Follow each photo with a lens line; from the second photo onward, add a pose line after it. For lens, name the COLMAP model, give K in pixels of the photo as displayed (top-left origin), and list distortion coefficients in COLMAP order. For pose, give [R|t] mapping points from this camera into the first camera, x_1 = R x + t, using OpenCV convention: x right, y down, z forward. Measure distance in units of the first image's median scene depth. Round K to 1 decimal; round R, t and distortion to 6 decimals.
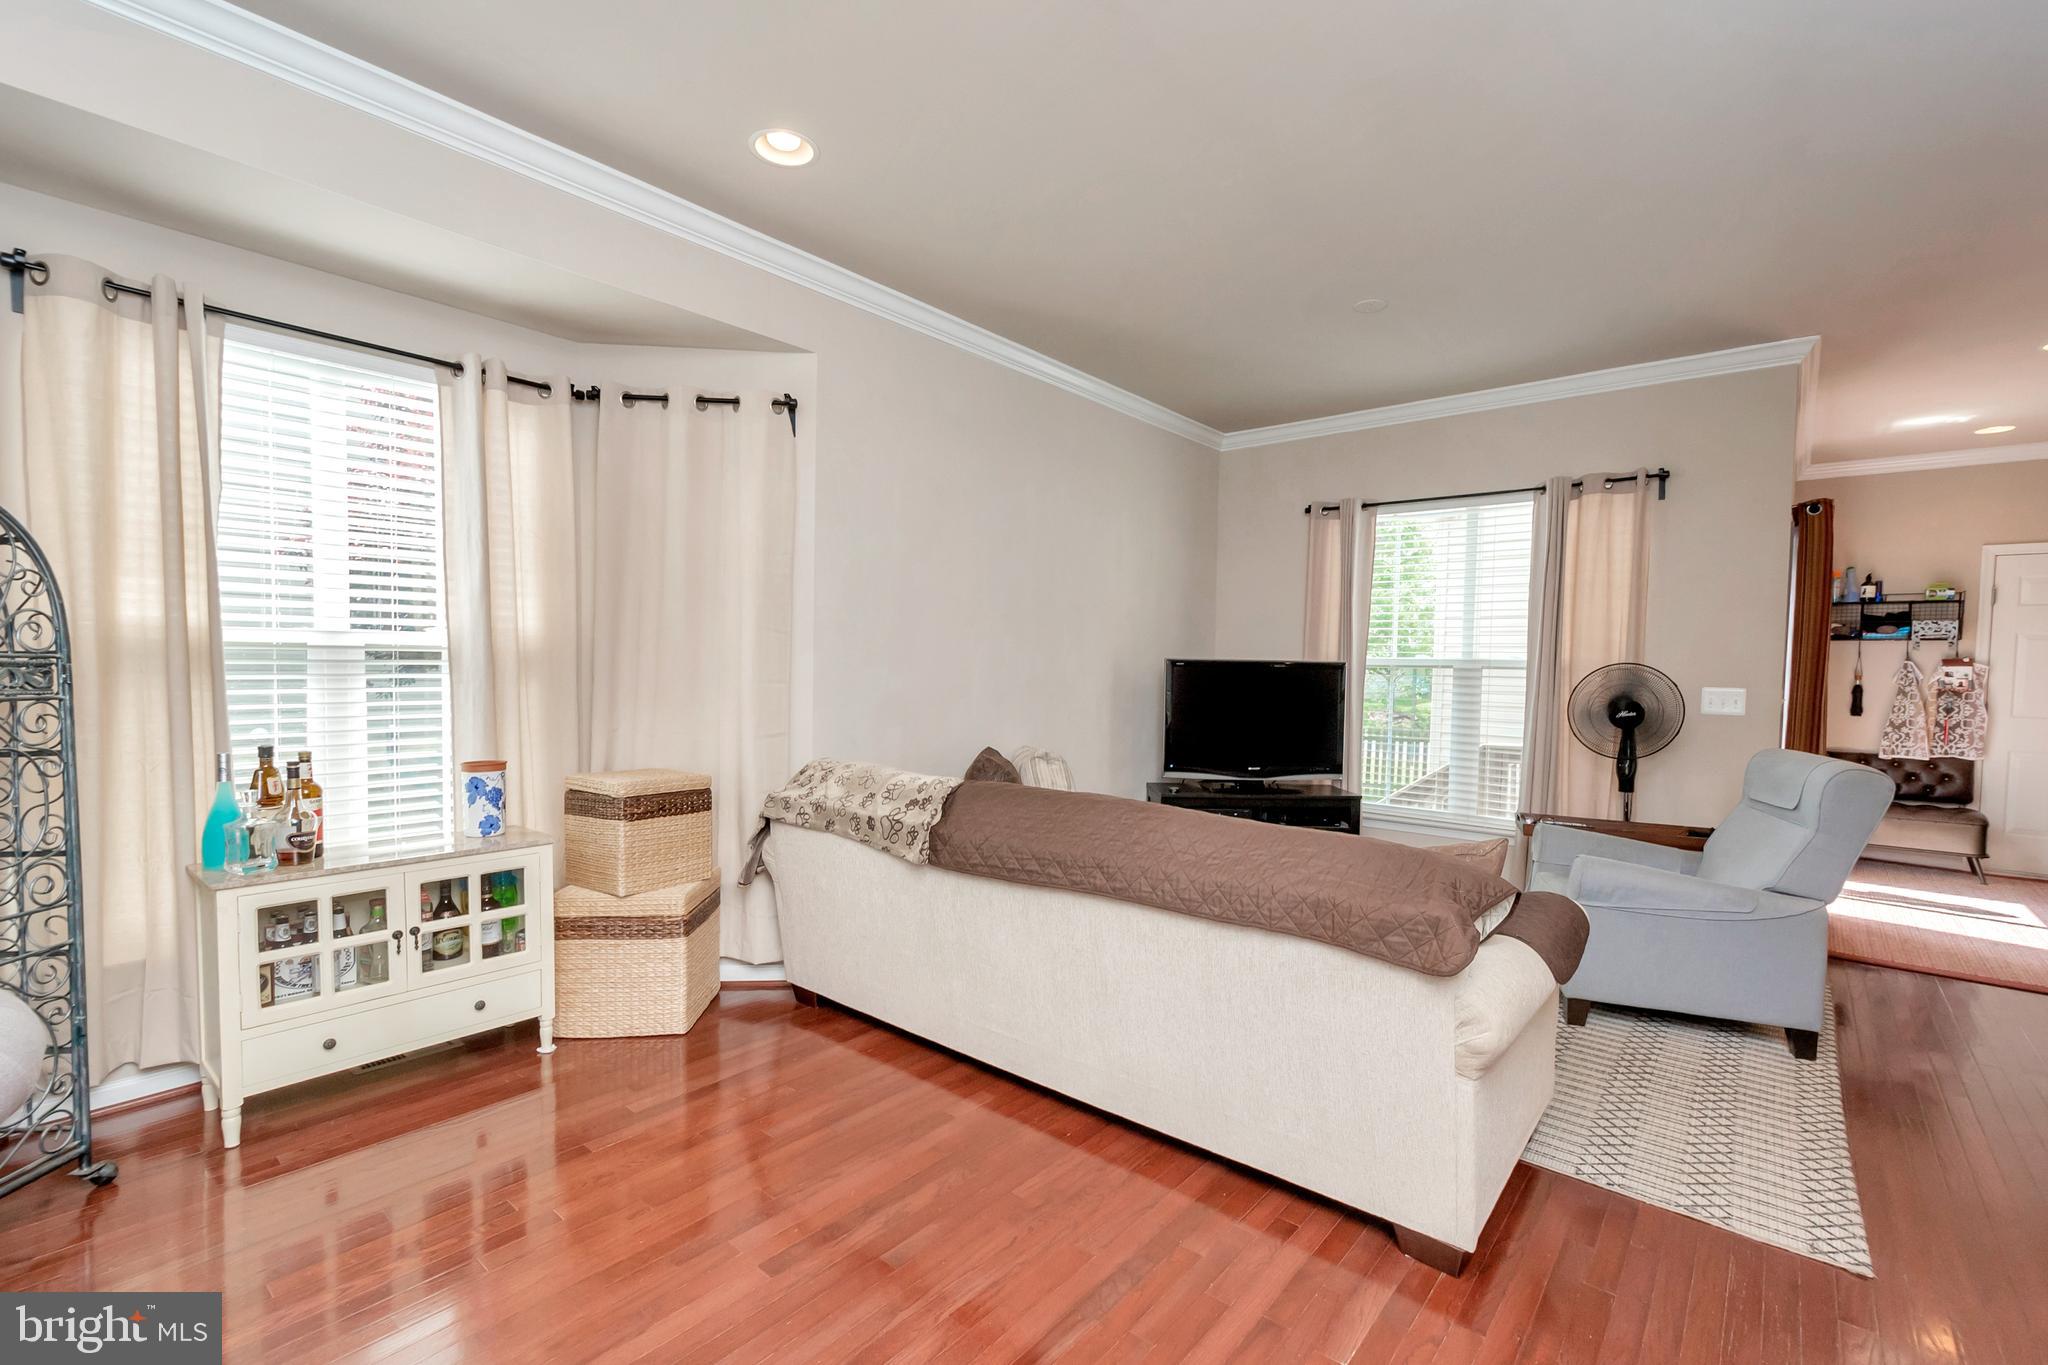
lens RADIAL K [[895.8, 0, 1031.0], [0, 895.8, 705.2], [0, 0, 1]] dist [0.003948, -0.000049]
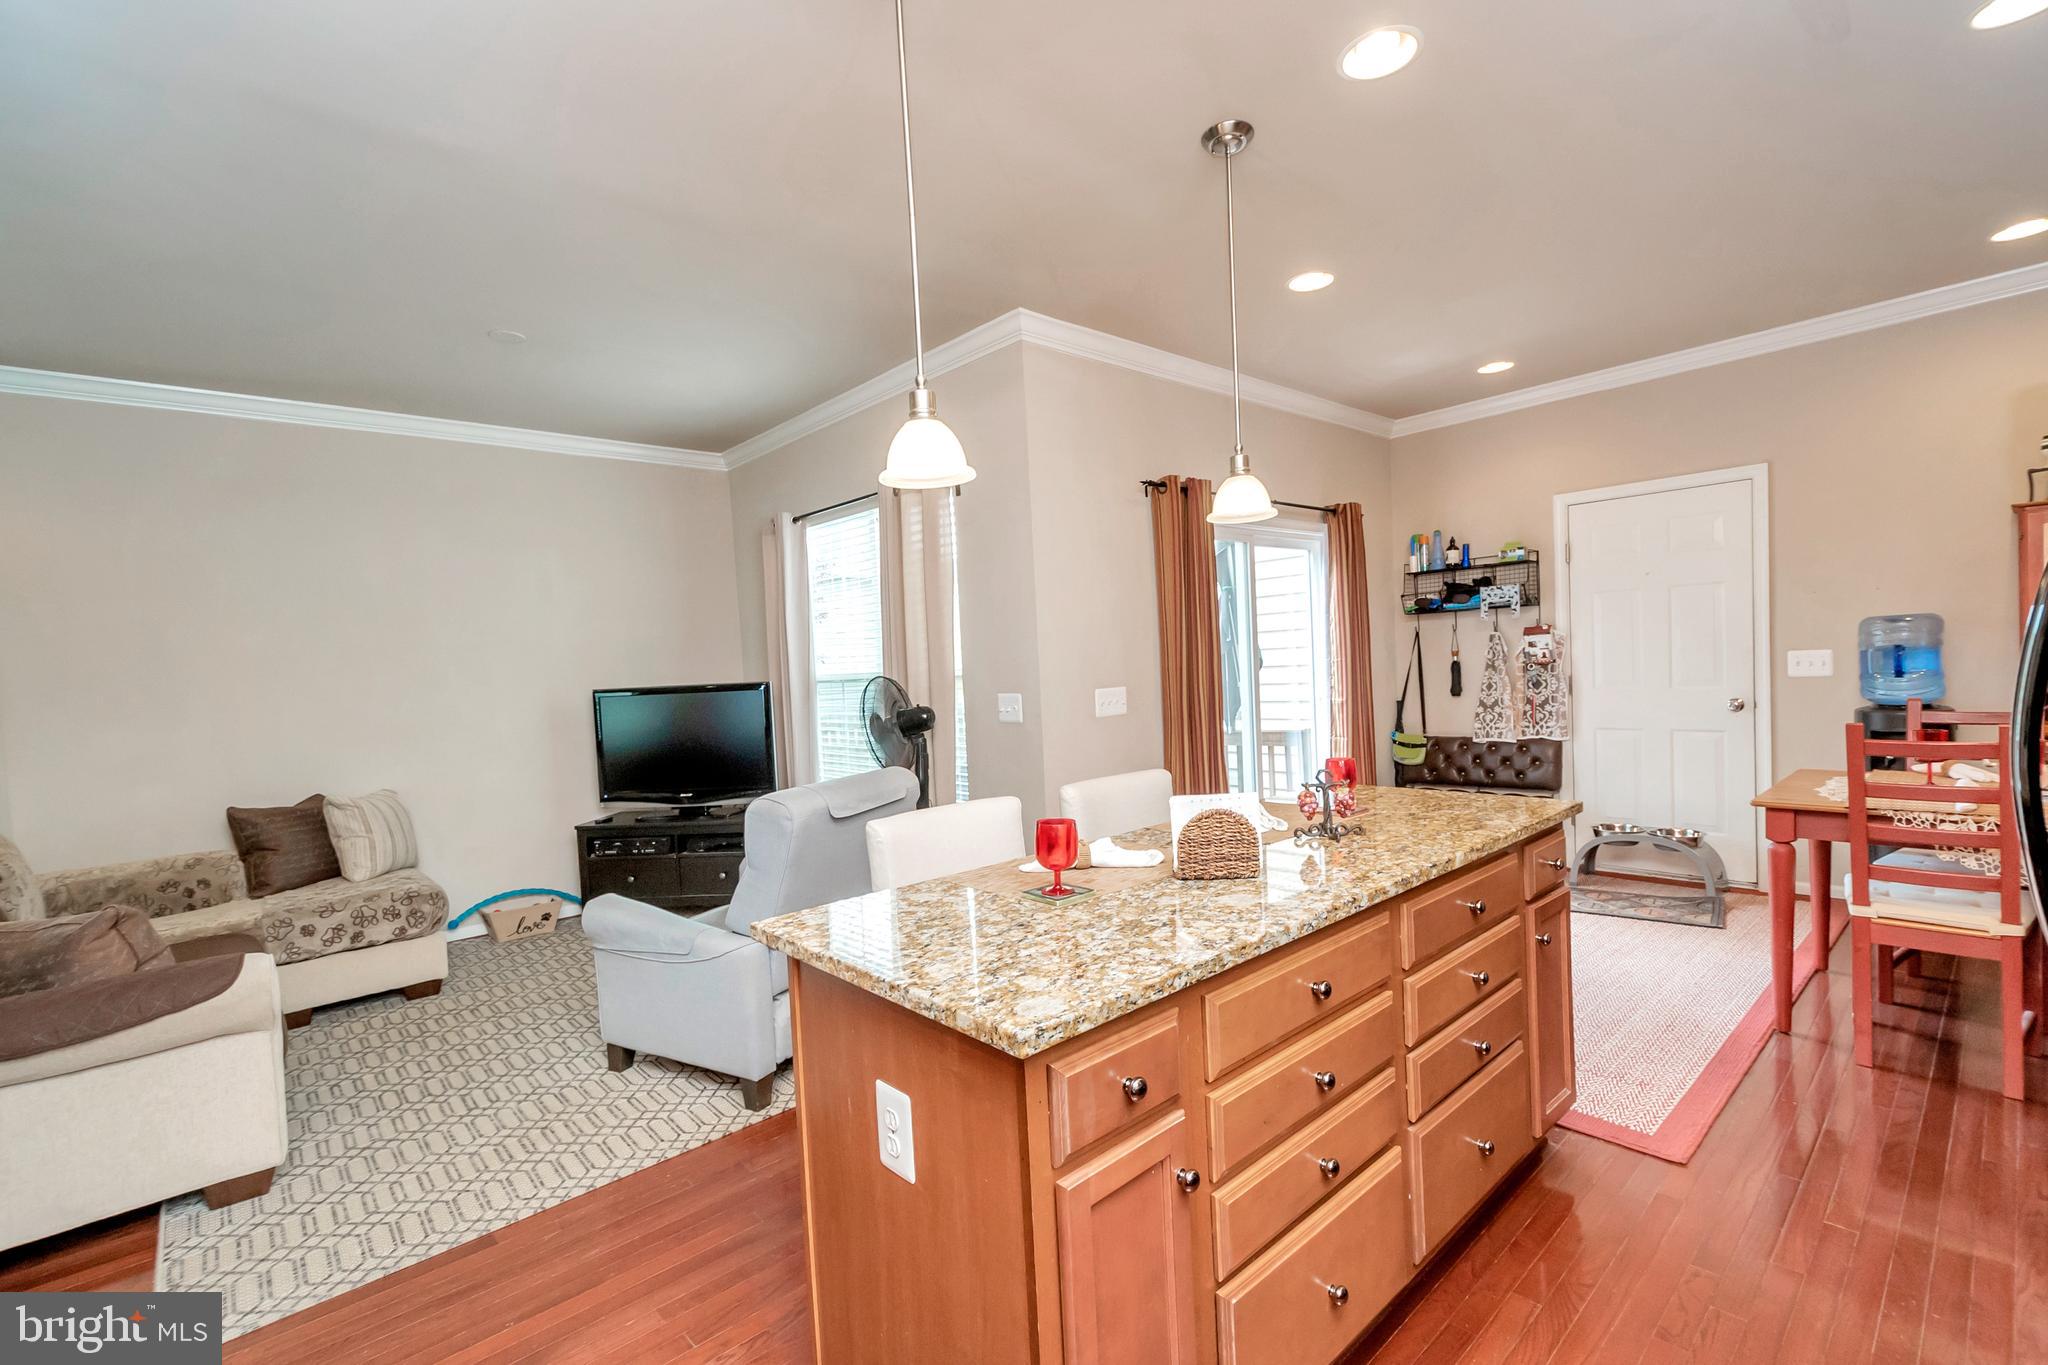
lens RADIAL K [[898.2, 0, 1034.0], [0, 898.2, 696.8], [0, 0, 1]] dist [0.009800, -0.000541]
pose [[0.988832, -0.061183, -0.135900, 0.663152], [0.060353, 0.998125, -0.010225, -0.003609], [0.136271, 0.001909, 0.990670, 0.057587]]
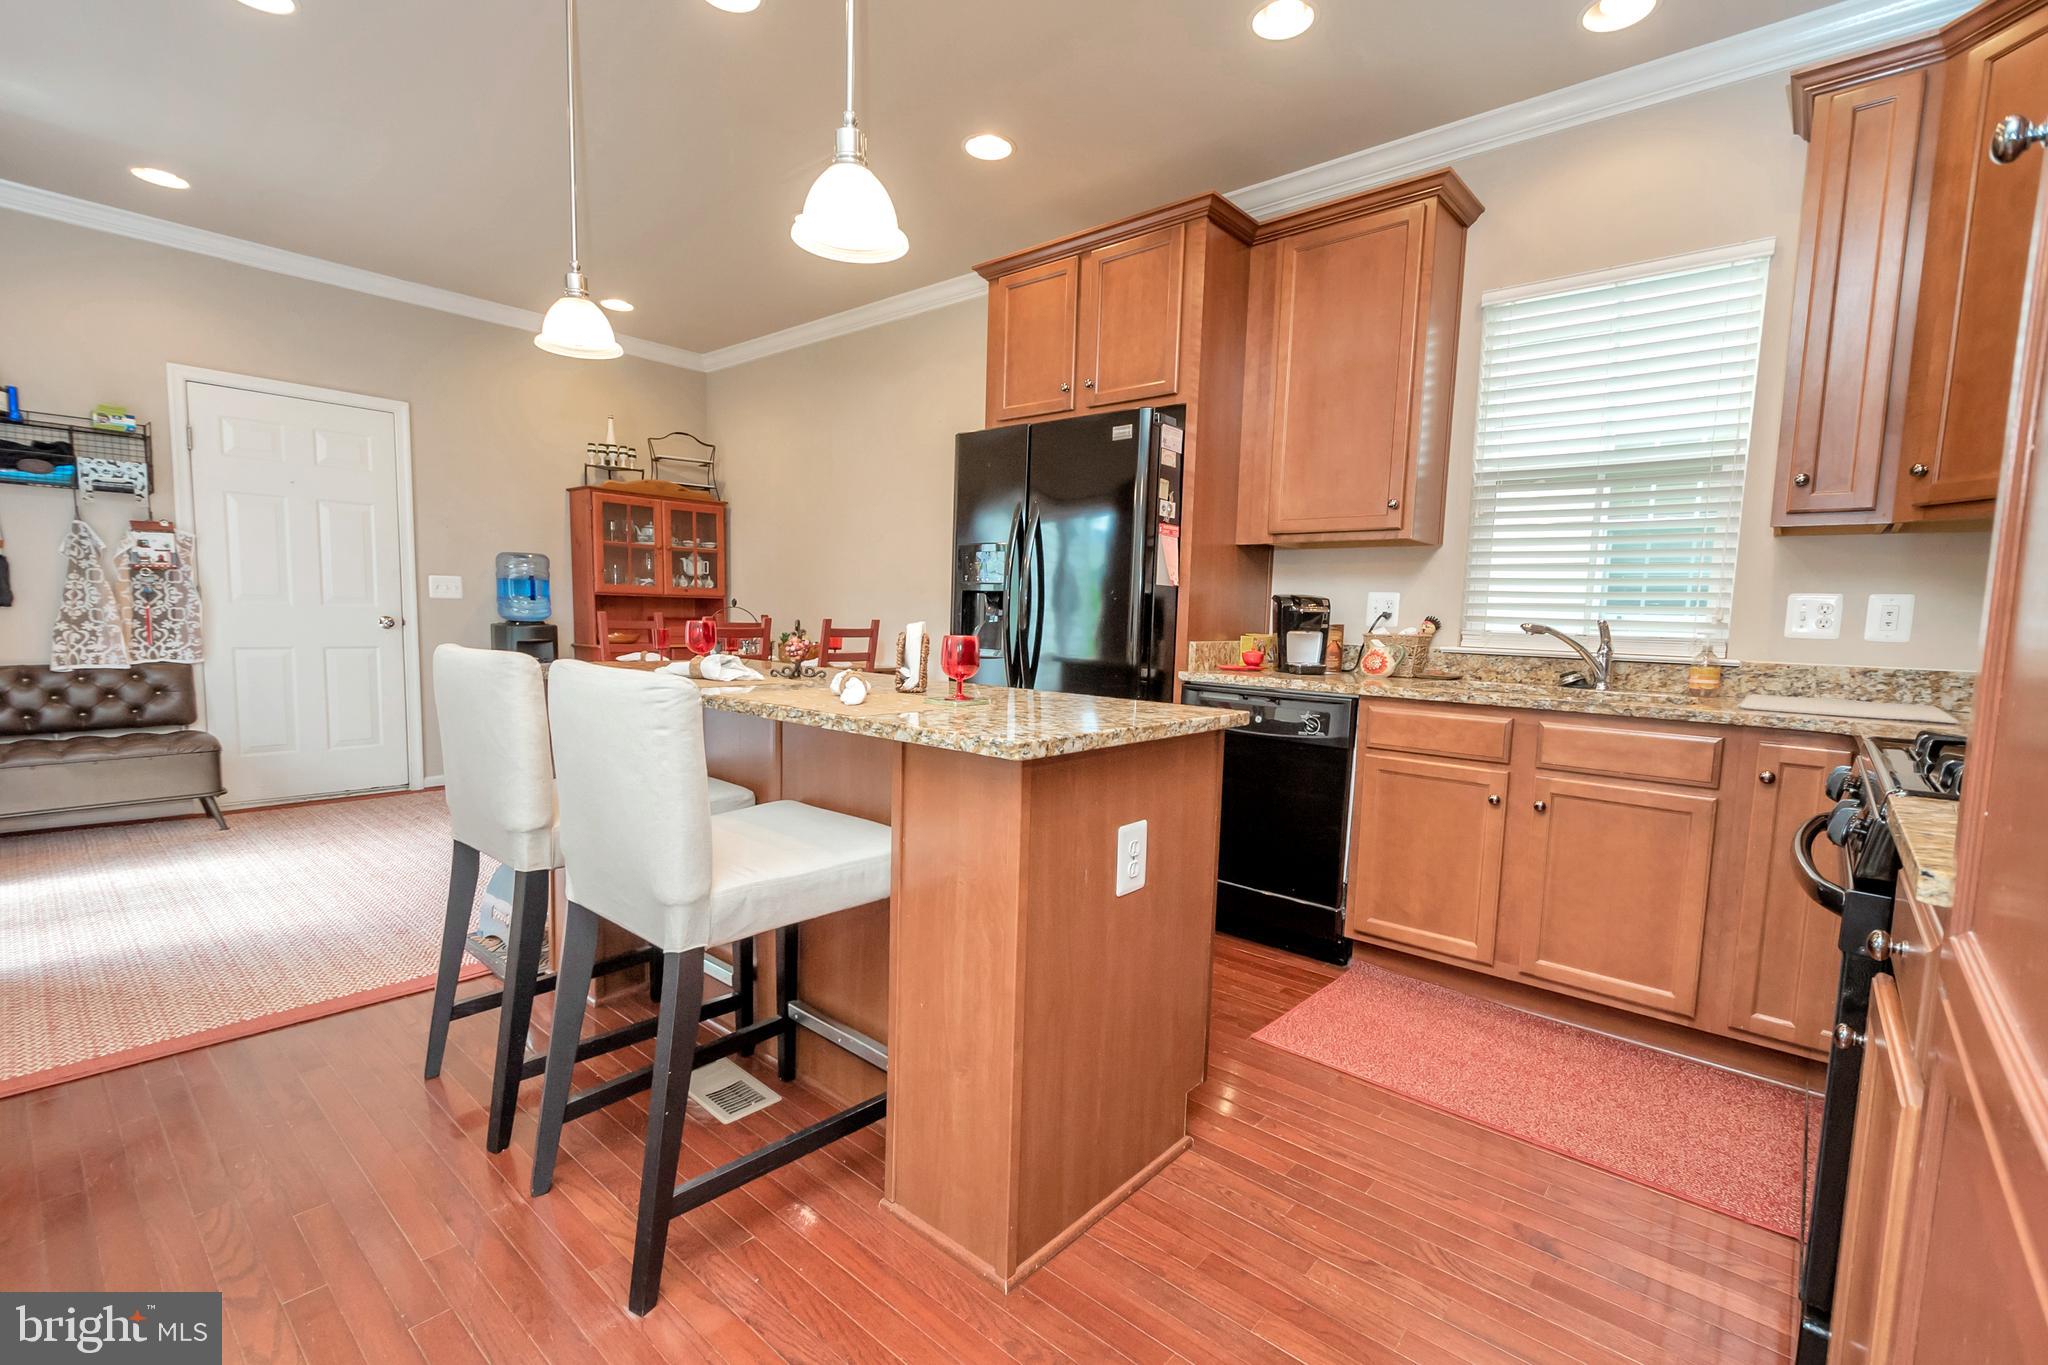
lens RADIAL K [[907.6, 0, 1039.4], [0, 907.6, 694.5], [0, 0, 1]] dist [0.009556, -0.000200]
pose [[0.012792, -0.109205, 0.993937, 0.313689], [0.018276, 0.993878, 0.108963, 0.017679], [-0.999751, 0.016771, 0.014710, 0.299304]]
